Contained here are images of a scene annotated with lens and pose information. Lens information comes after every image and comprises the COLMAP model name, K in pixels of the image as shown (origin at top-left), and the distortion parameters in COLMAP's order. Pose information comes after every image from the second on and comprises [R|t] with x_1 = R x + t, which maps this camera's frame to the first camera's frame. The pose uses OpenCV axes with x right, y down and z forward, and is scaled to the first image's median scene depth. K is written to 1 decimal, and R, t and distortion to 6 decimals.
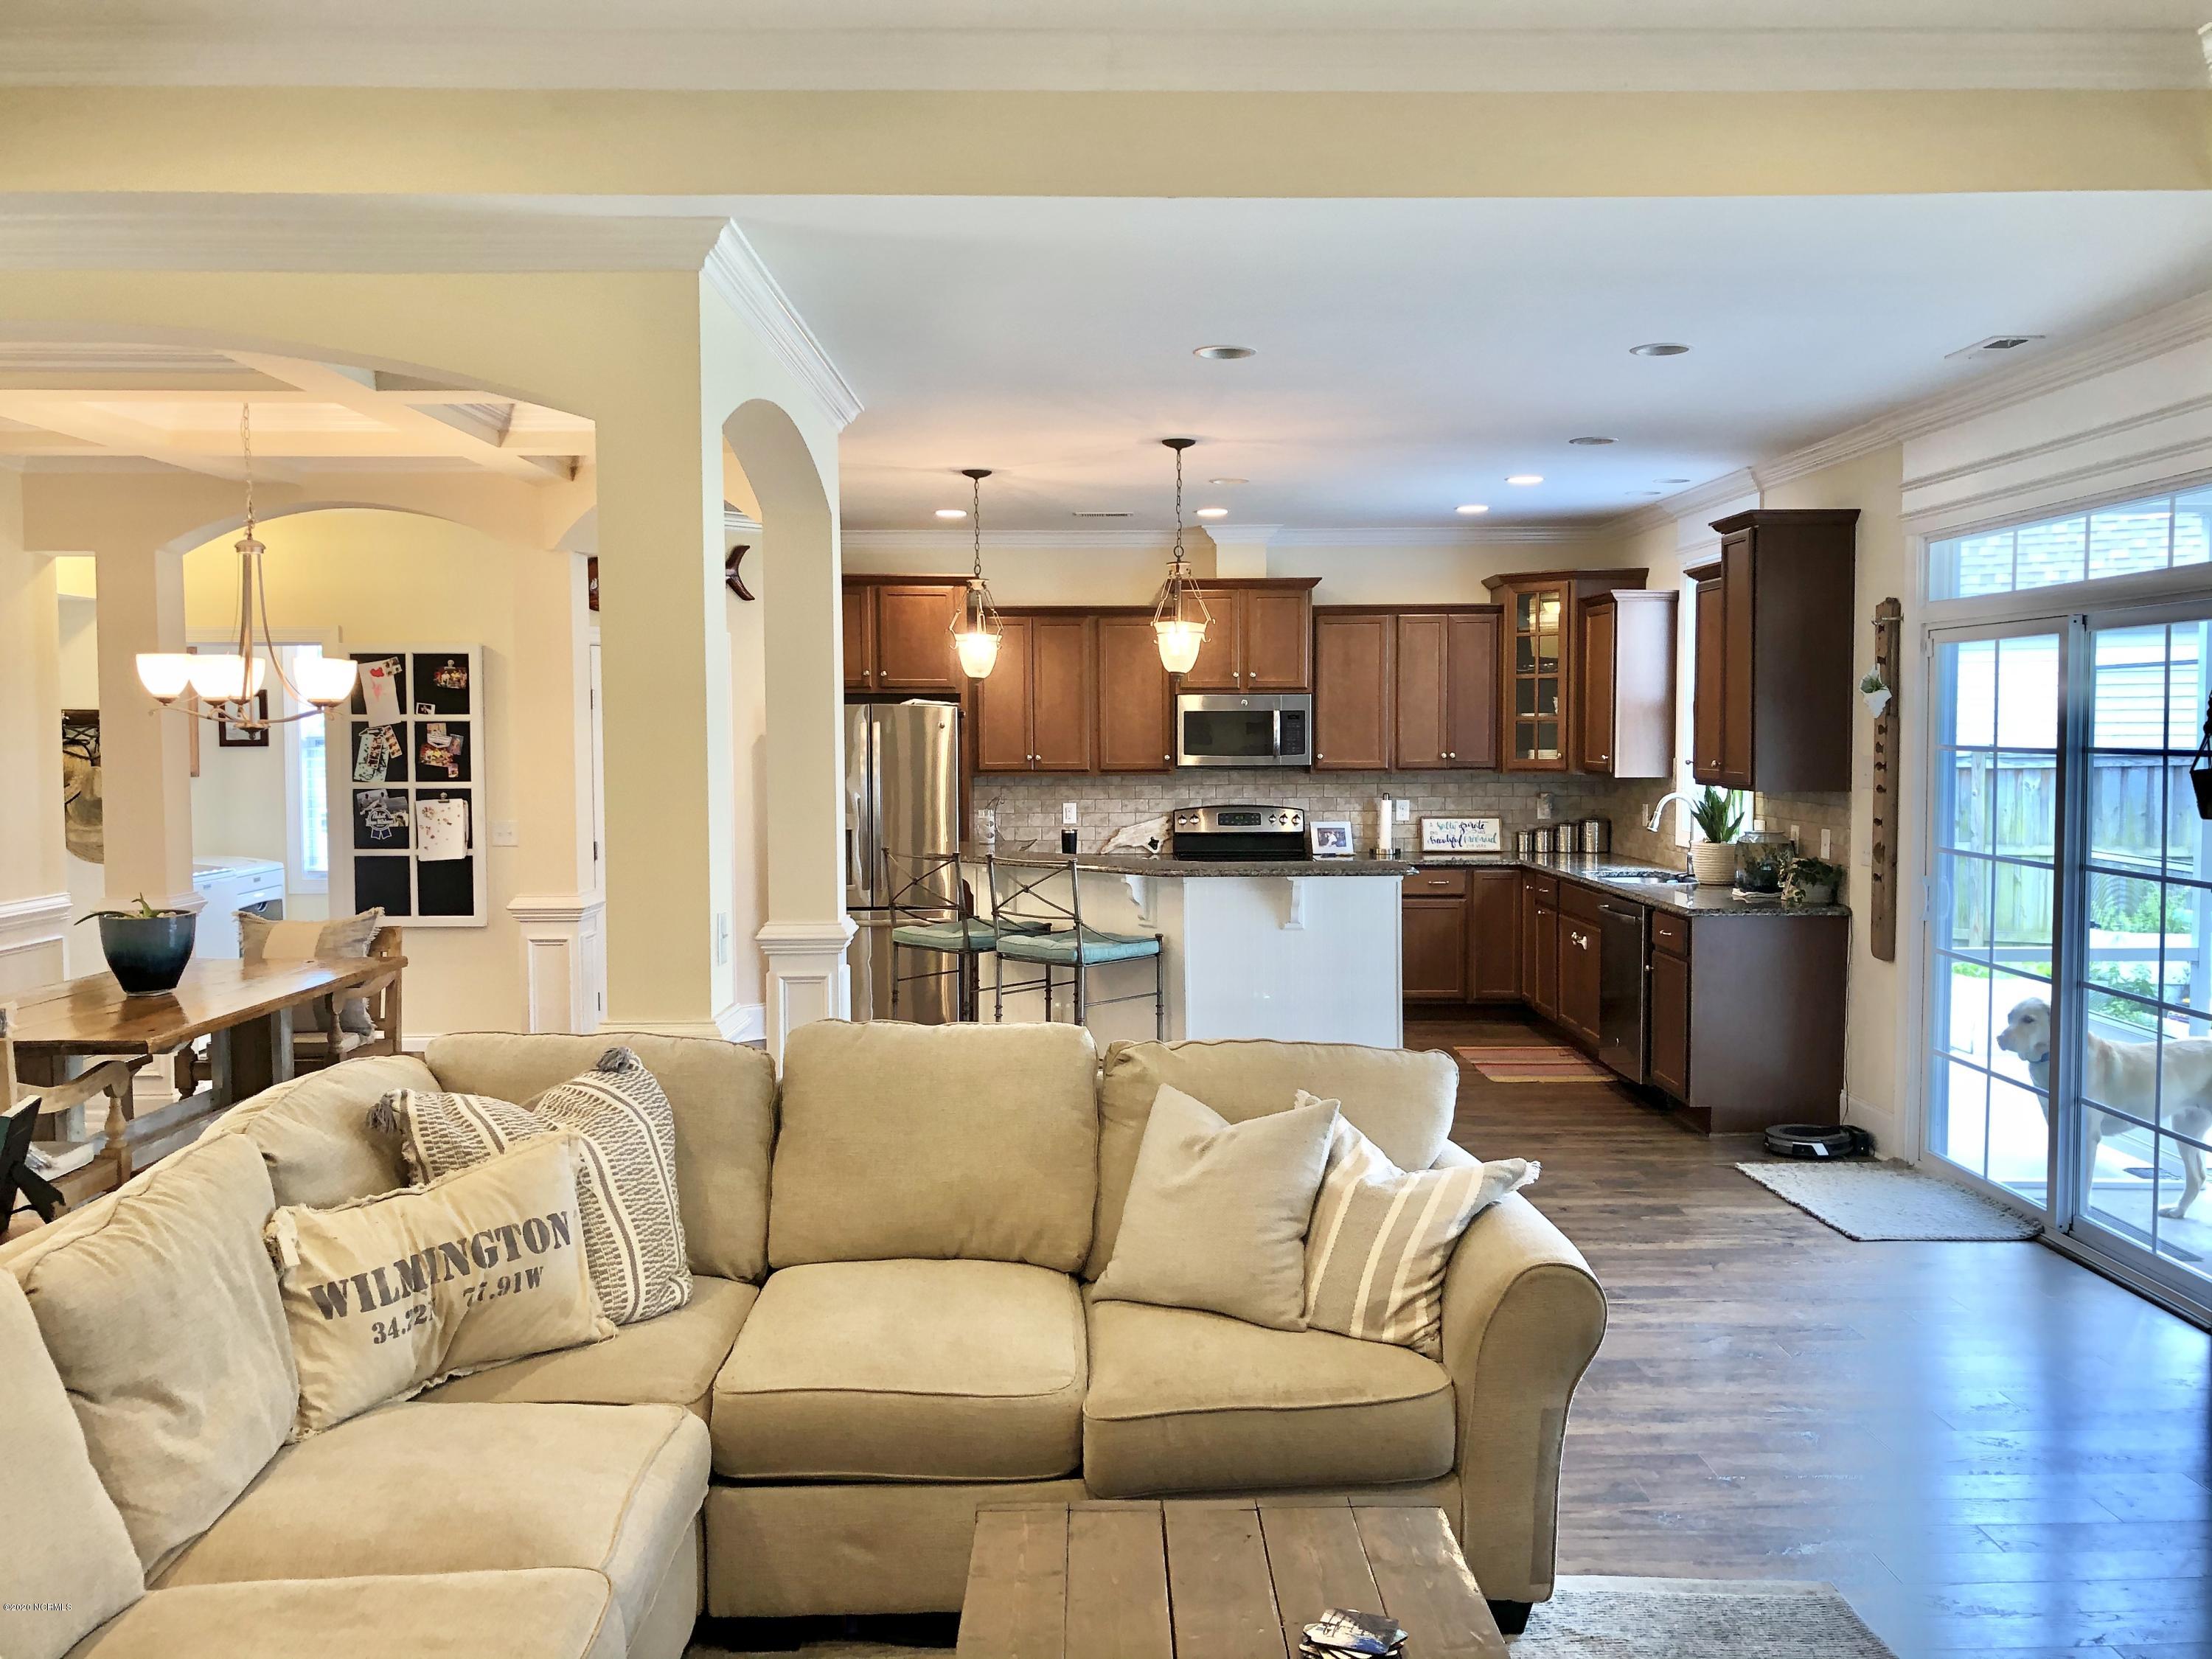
lens RADIAL K [[1812.7, 0, 1103.6], [0, 1812.7, 836.8], [0, 0, 1]] dist [0.060941, -0.086749]
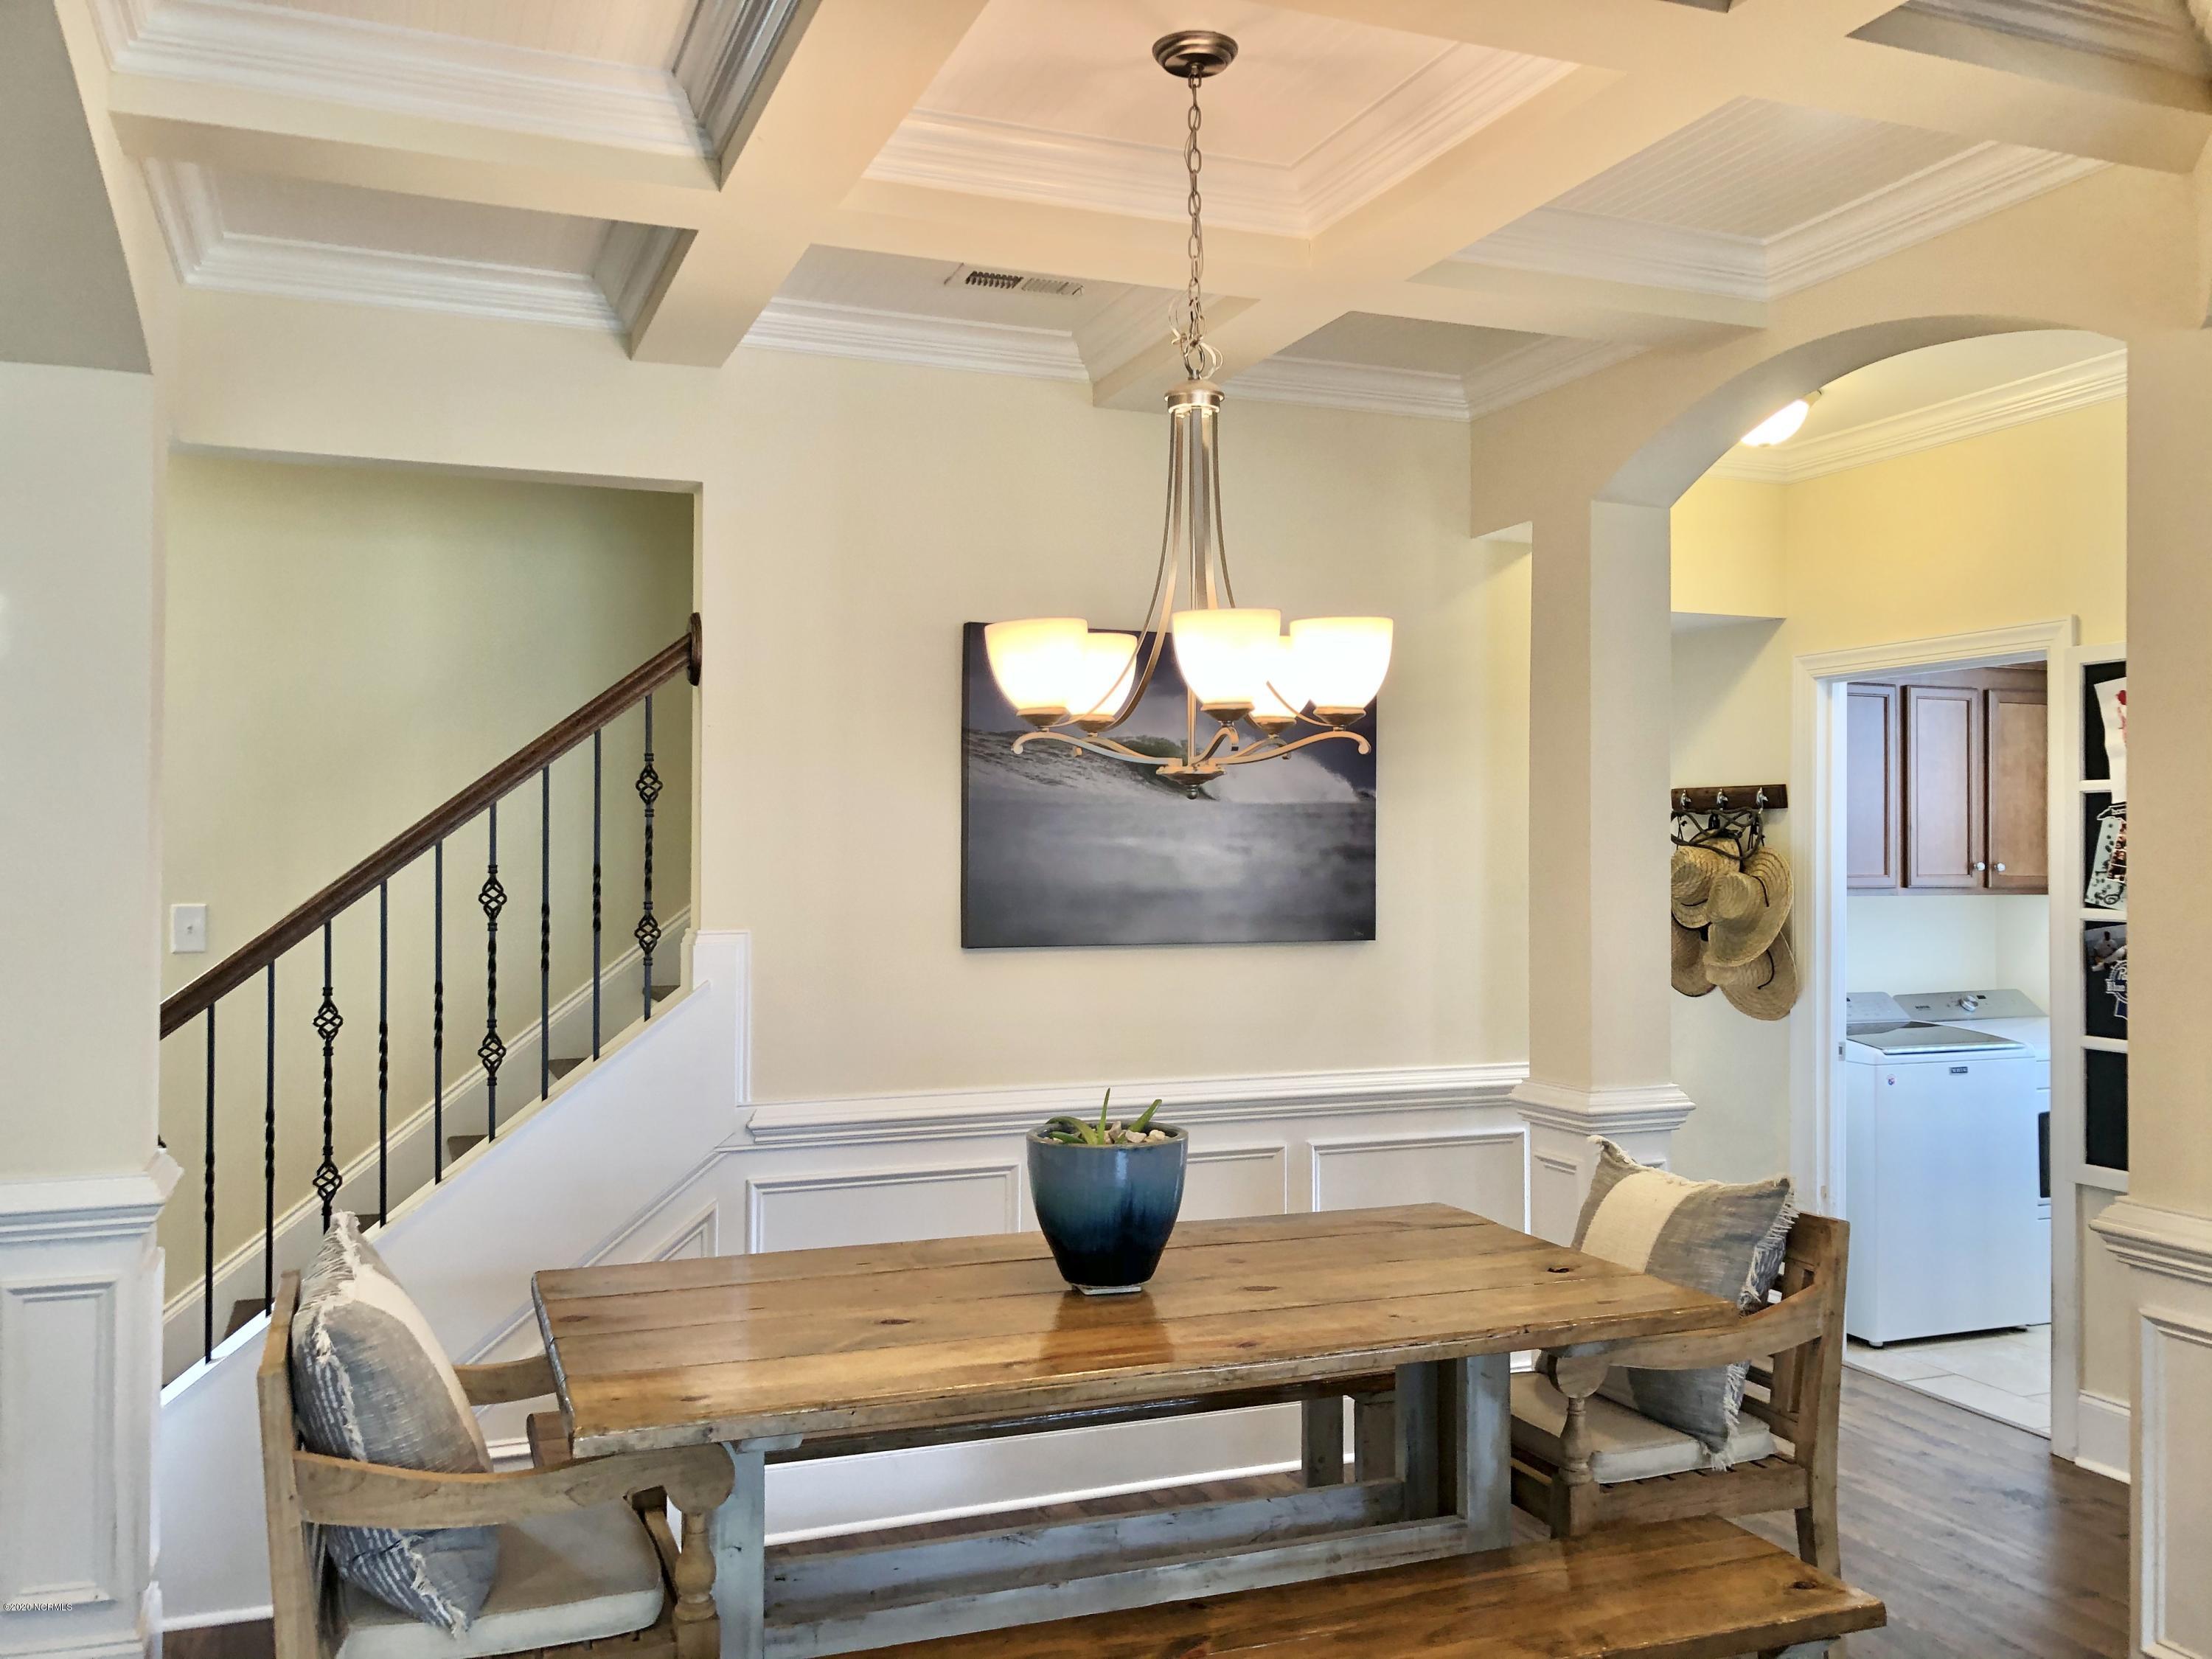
lens RADIAL K [[1812.7, 0, 1109.9], [0, 1812.7, 829.3], [0, 0, 1]] dist [0.060941, -0.086749]
pose [[0.368509, -0.004403, -0.929614, -0.059117], [-0.059684, 0.997814, -0.028386, -0.052871], [0.927706, 0.065943, 0.367441, 1.383557]]
